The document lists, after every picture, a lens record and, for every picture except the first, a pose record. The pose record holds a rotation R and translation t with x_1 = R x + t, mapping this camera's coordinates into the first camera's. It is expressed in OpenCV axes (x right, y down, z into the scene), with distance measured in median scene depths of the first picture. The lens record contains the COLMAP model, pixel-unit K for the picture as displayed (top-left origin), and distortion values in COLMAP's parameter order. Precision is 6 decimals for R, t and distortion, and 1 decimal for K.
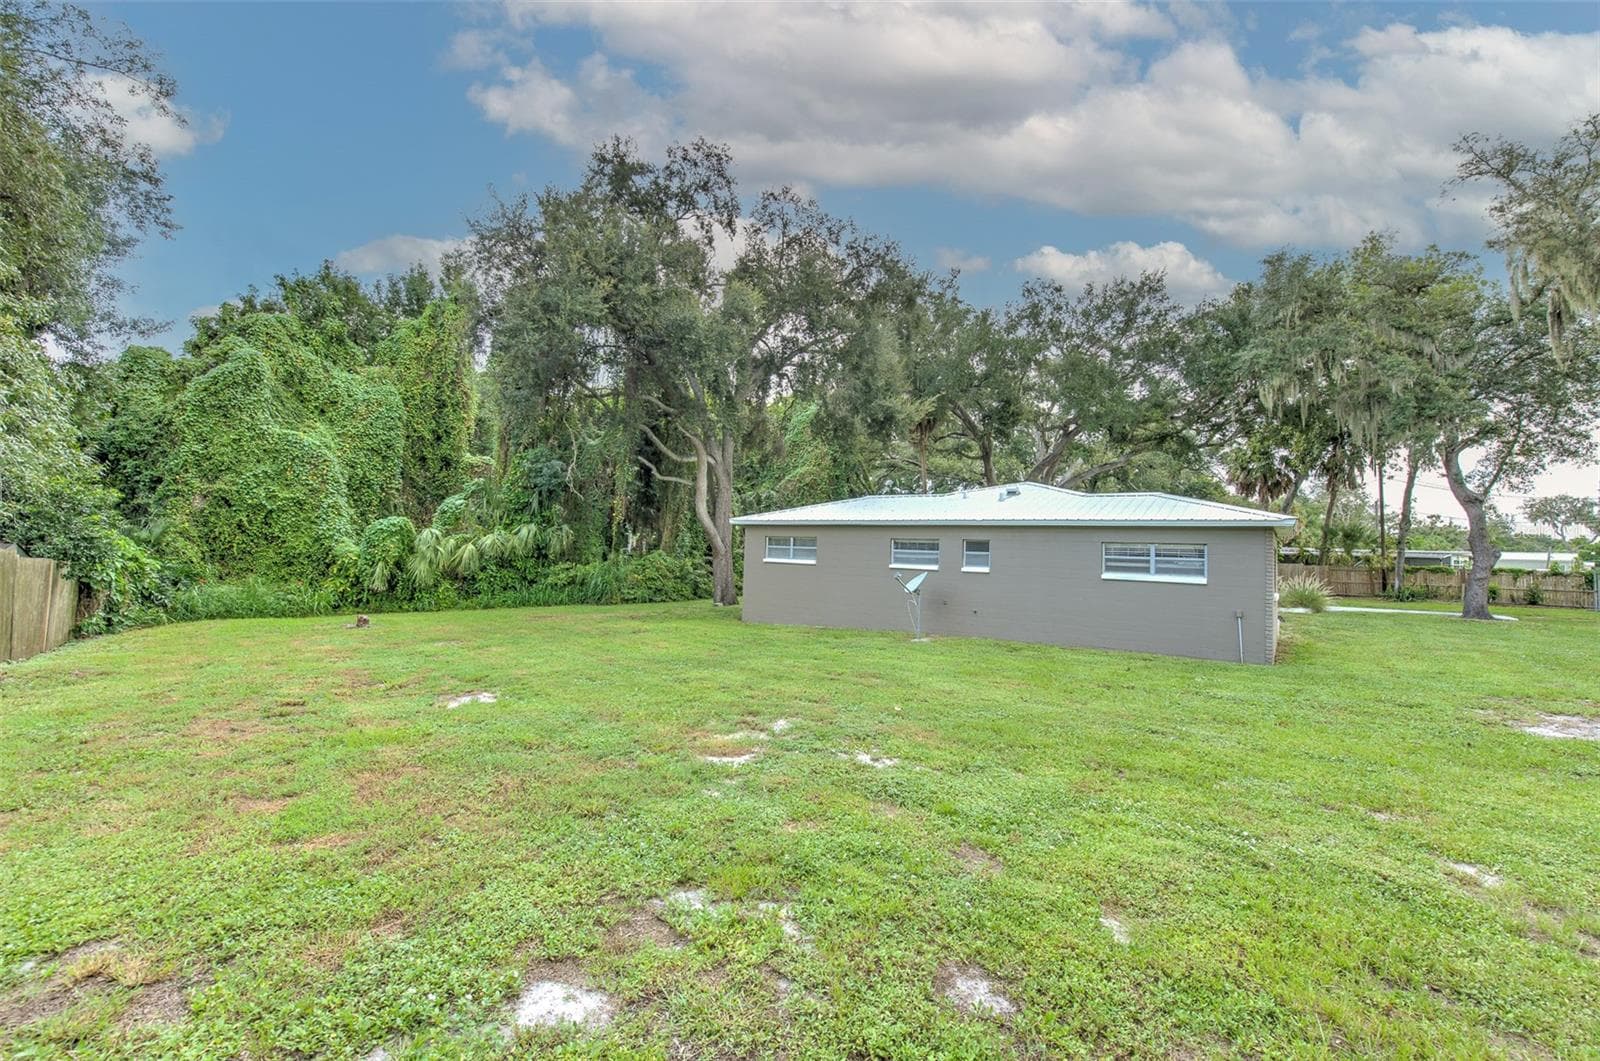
lens RADIAL K [[654.0, 0, 789.7], [0, 654.0, 517.4], [0, 0, 1]] dist [0.015398, -0.007001]
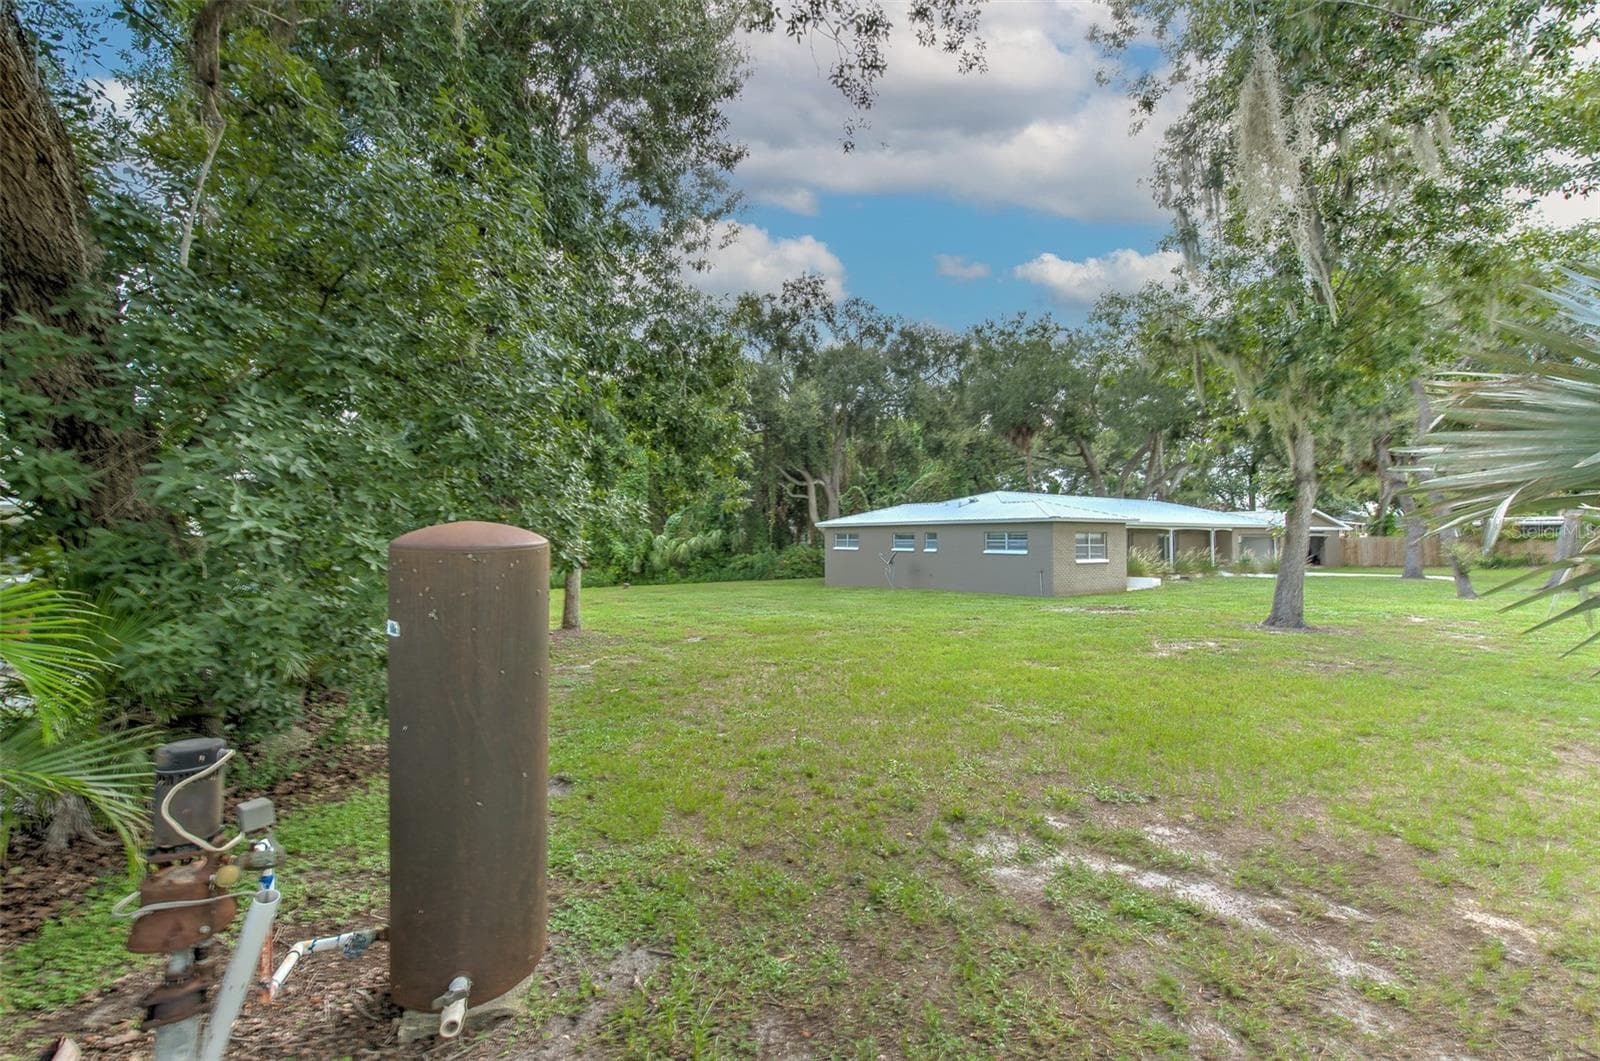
lens RADIAL K [[661.8, 0, 803.1], [0, 661.8, 527.3], [0, 0, 1]] dist [0.000353, 0.000016]
pose [[0.944488, -0.039944, -0.326110, 0.322982], [0.049316, 0.998572, 0.020517, -0.018799], [0.324825, -0.035460, 0.945109, -0.443362]]
